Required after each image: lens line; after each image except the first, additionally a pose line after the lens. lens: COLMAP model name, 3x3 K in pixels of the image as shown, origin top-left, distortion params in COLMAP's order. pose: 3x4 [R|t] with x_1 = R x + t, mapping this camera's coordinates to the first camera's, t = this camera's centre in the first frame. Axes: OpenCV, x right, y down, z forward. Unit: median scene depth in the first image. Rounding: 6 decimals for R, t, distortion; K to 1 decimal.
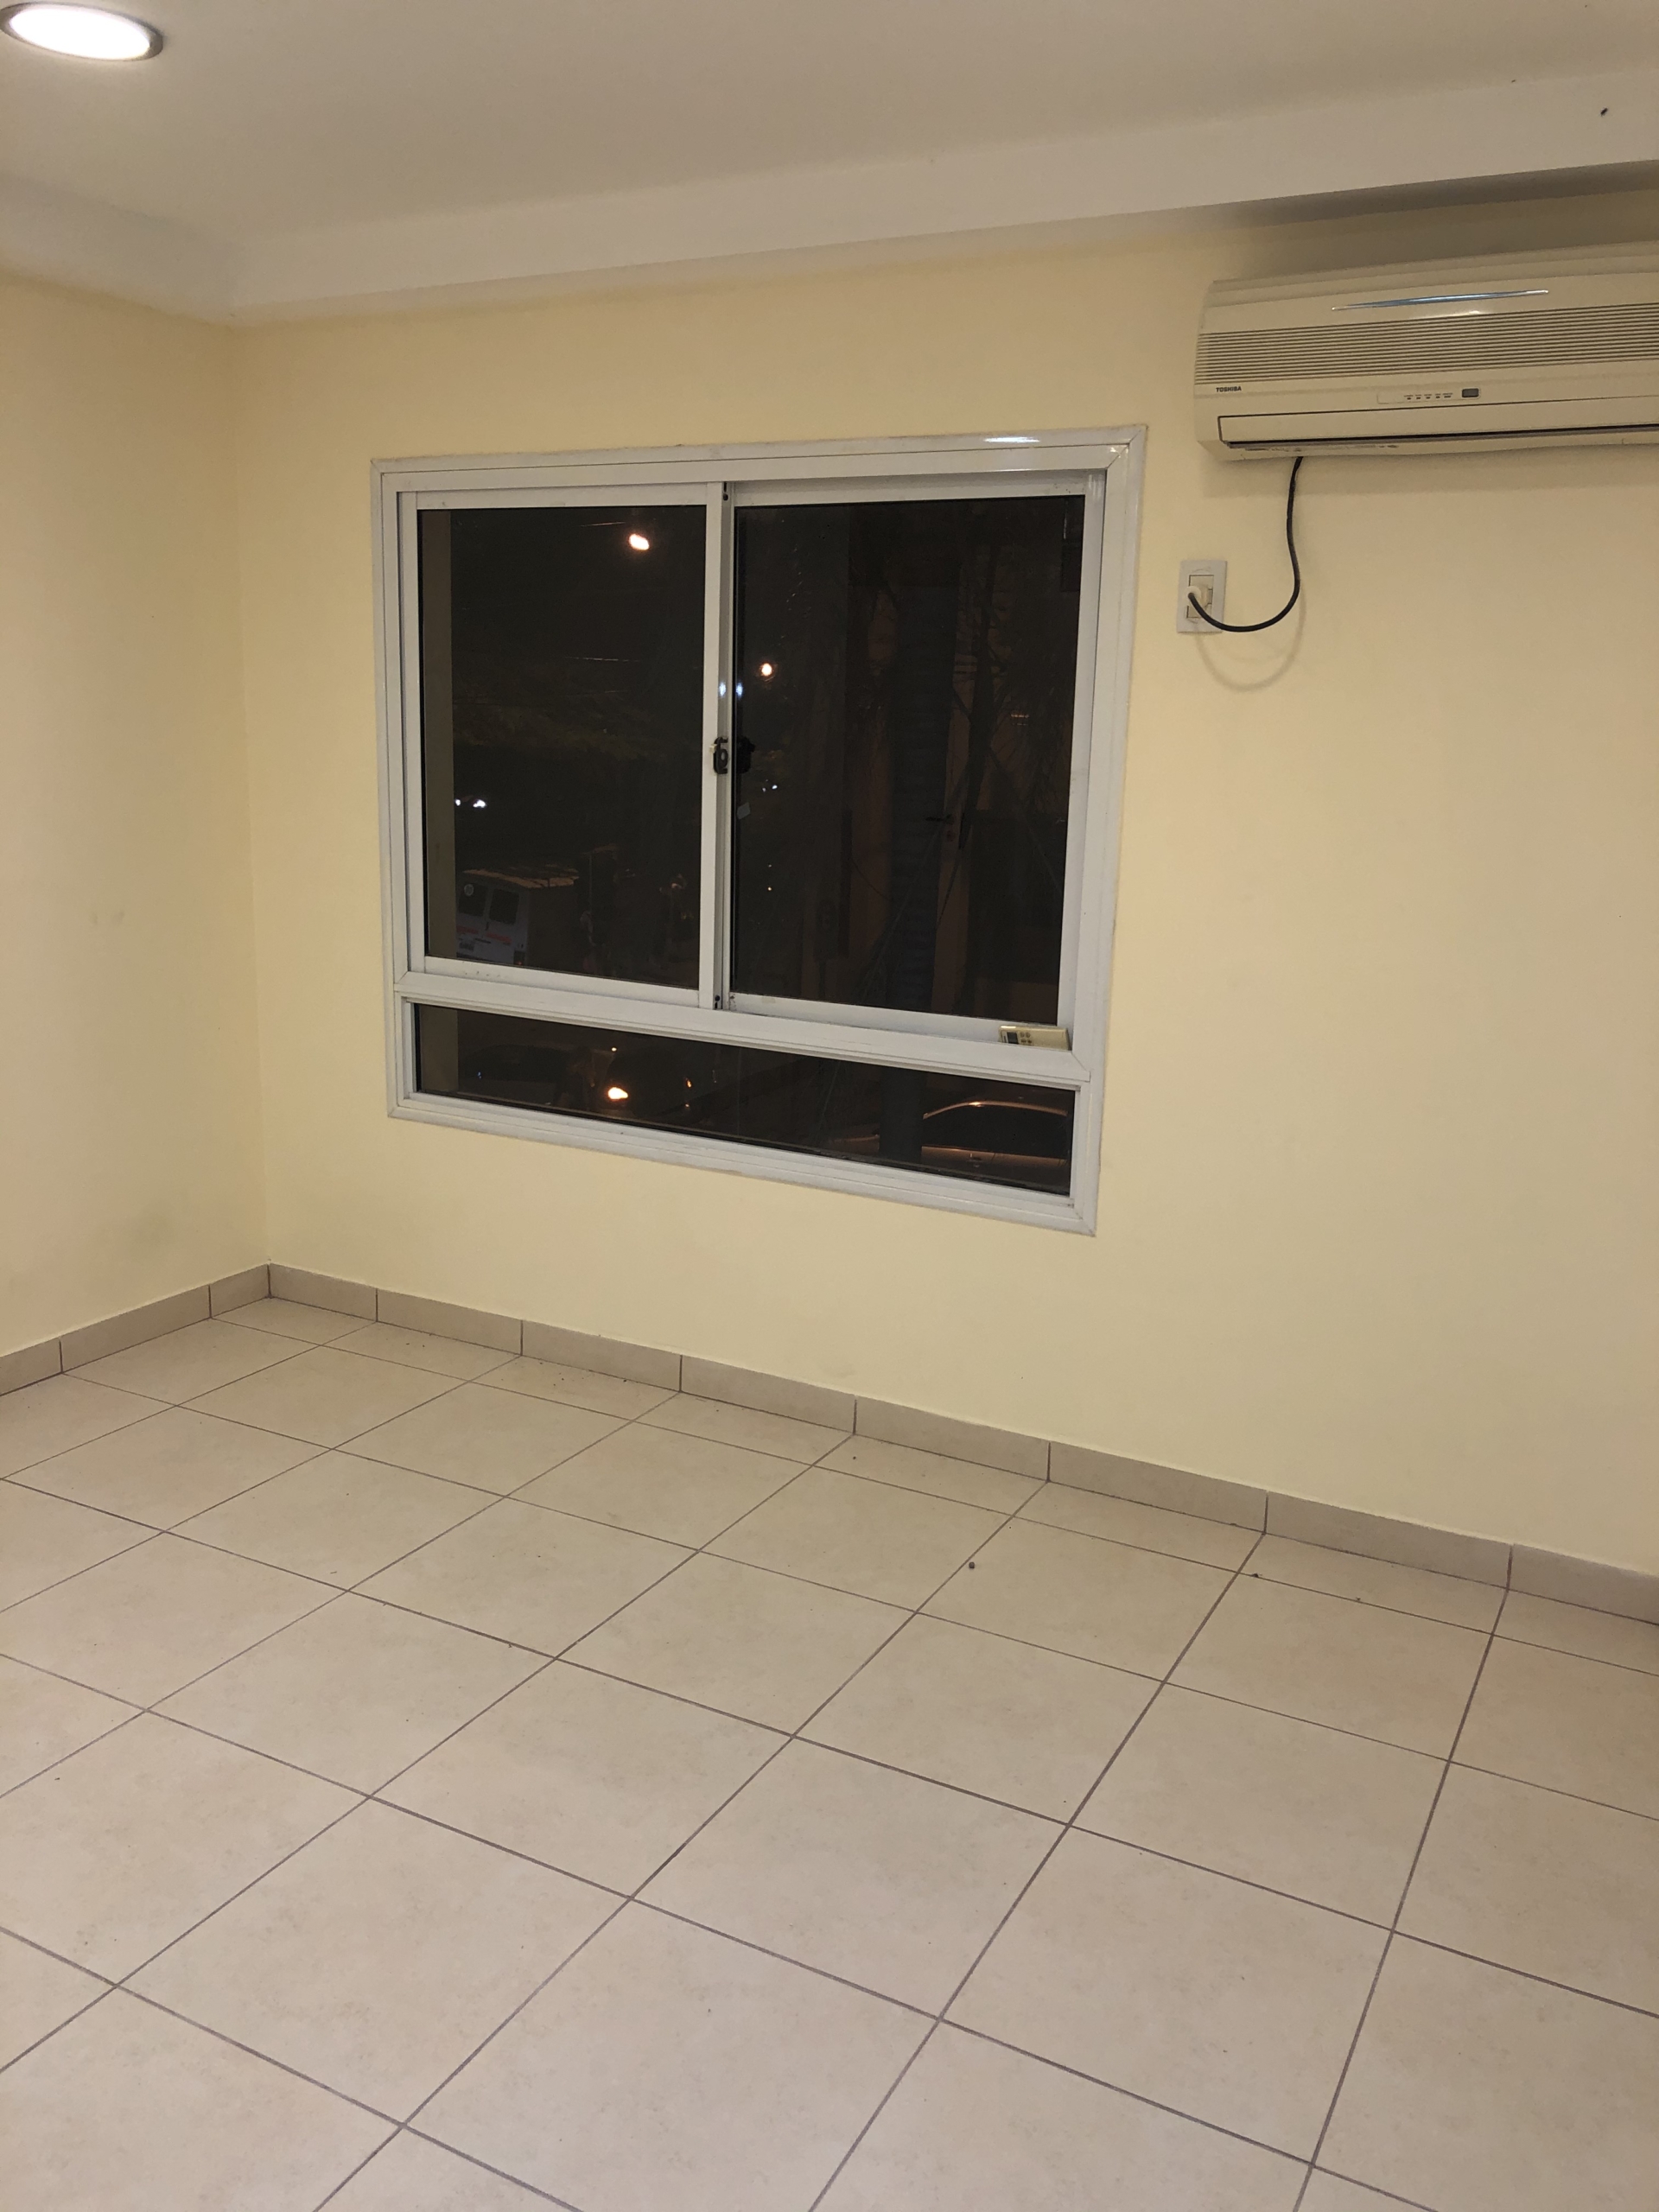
lens RADIAL K [[1808.2, 0, 829.5], [0, 1808.2, 1106.0], [0, 0, 1]] dist [-0.009673, -0.004955]
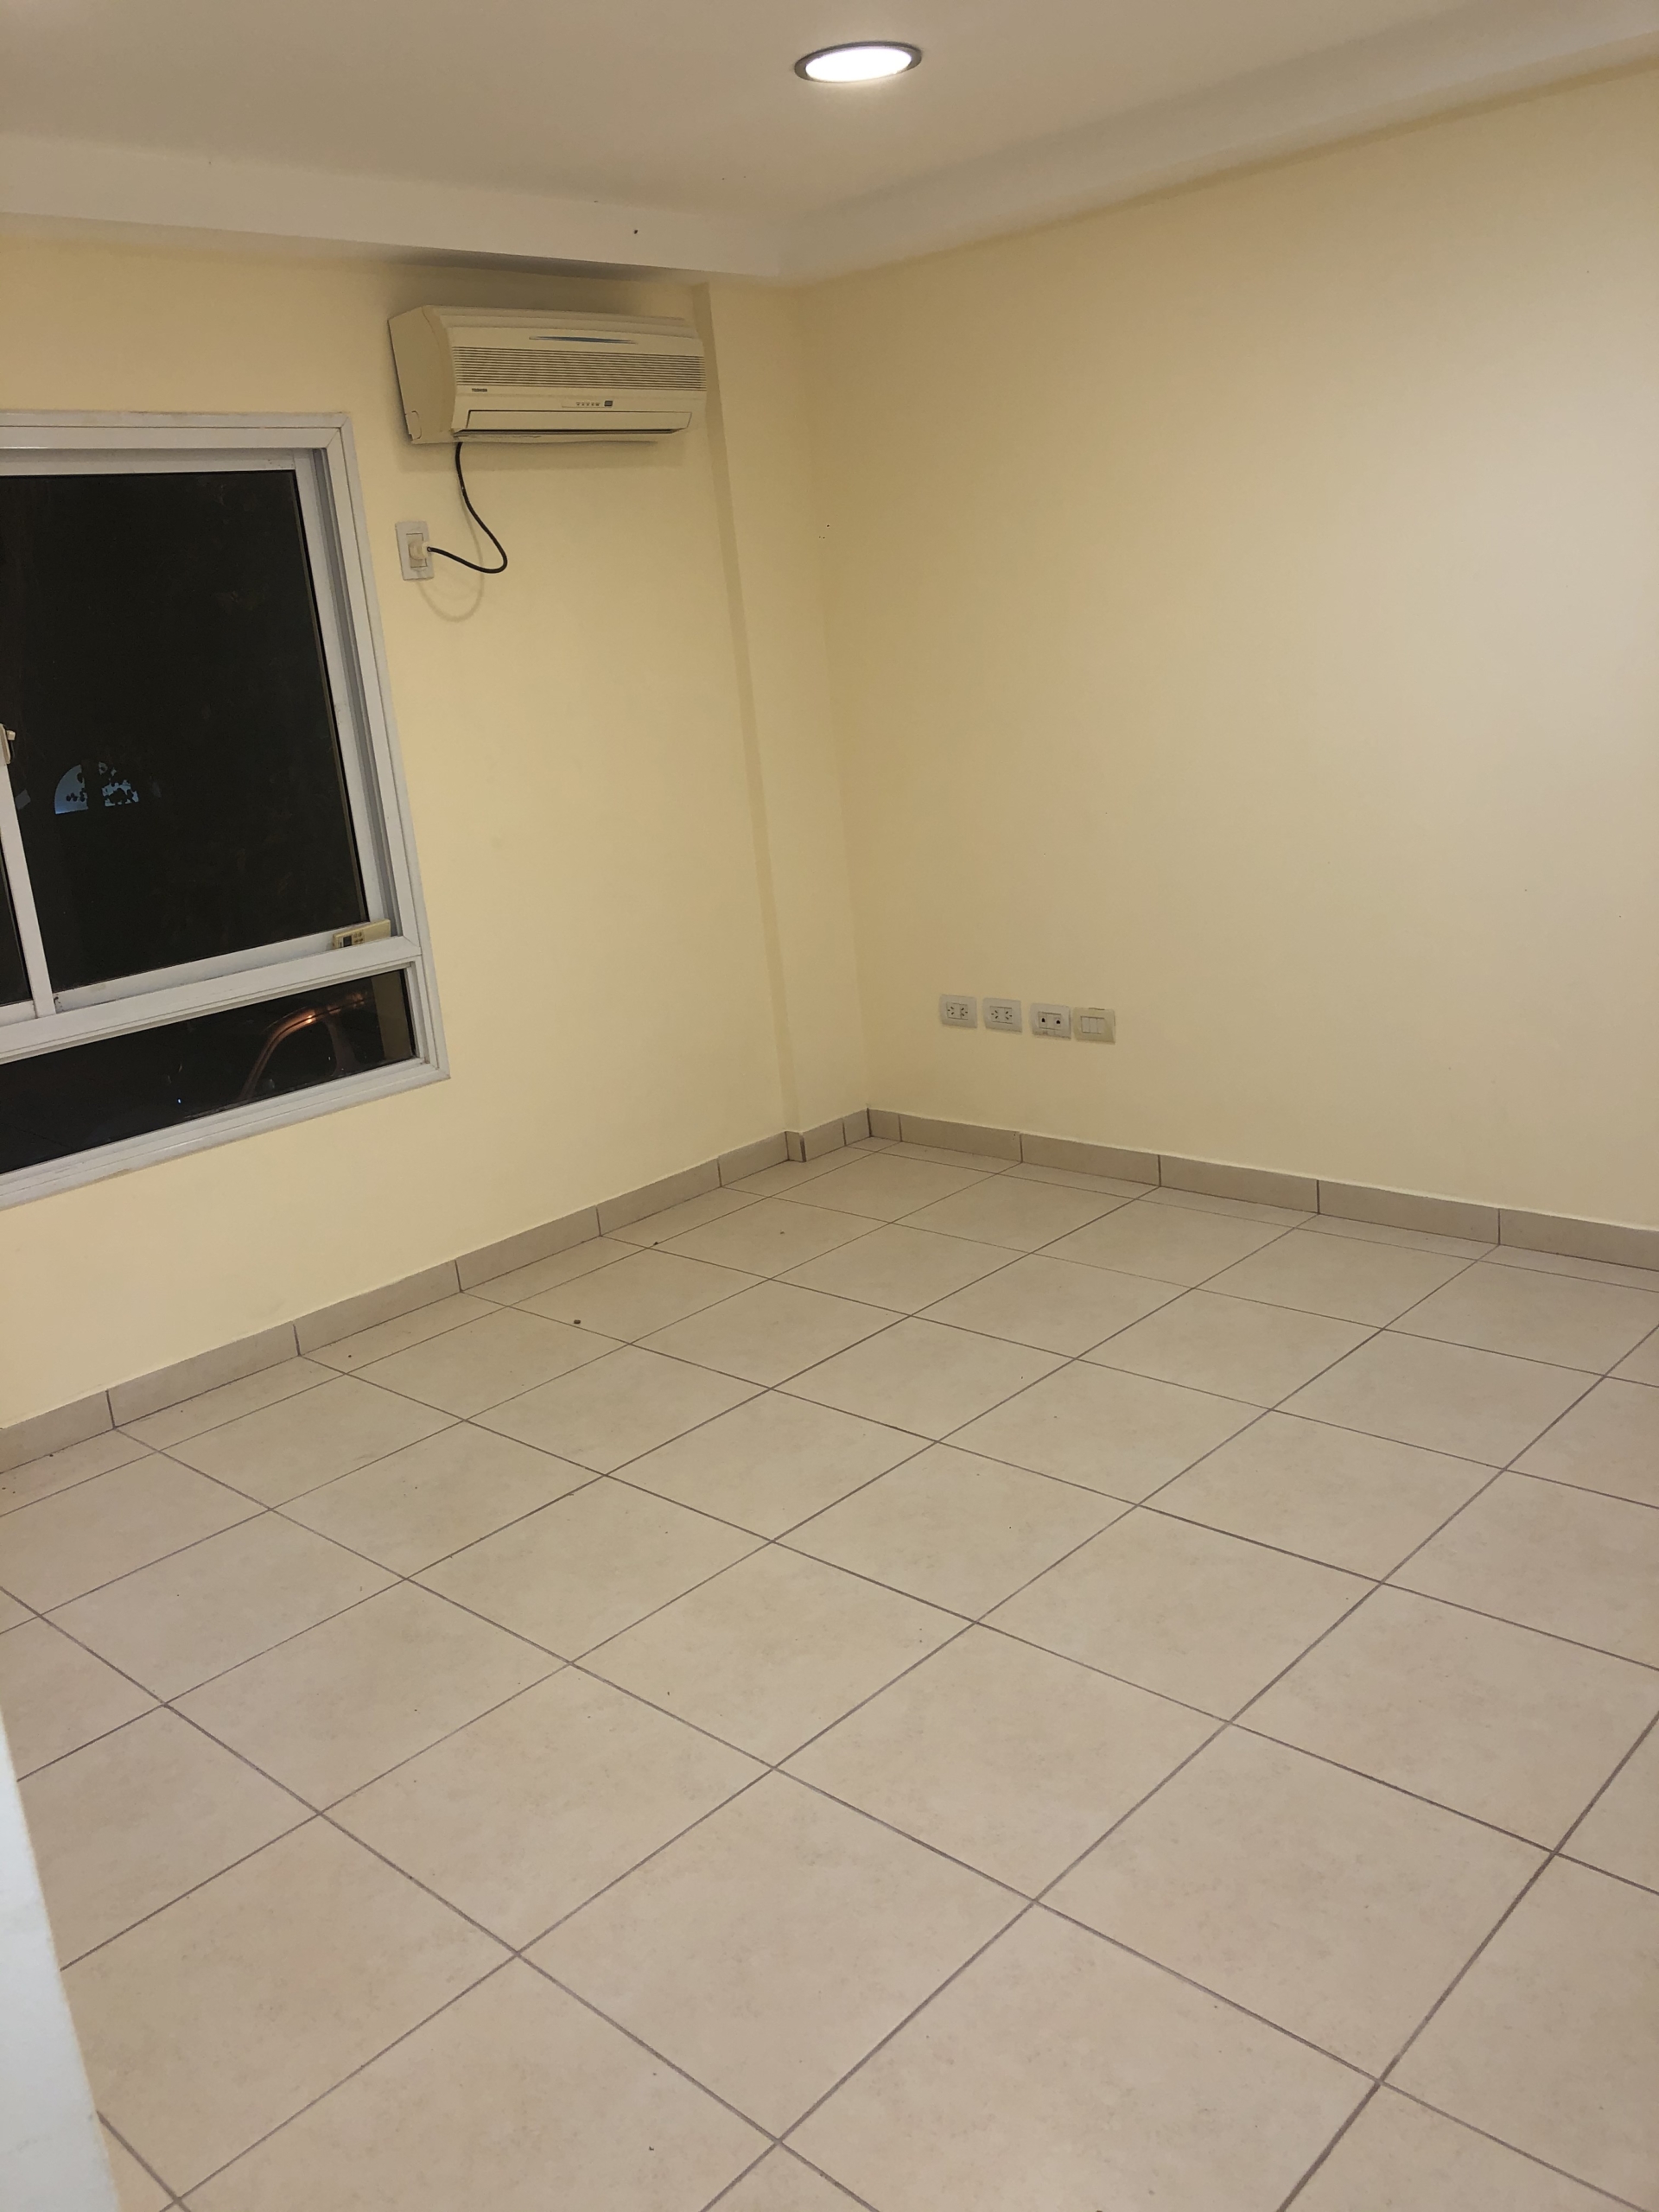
lens RADIAL K [[1808.2, 0, 829.5], [0, 1808.2, 1106.0], [0, 0, 1]] dist [-0.009673, -0.004955]
pose [[0.255626, -0.305046, 0.917389, -0.999483], [0.310251, 0.924611, 0.220997, -0.110152], [-0.915642, 0.228128, 0.330995, 0.398844]]
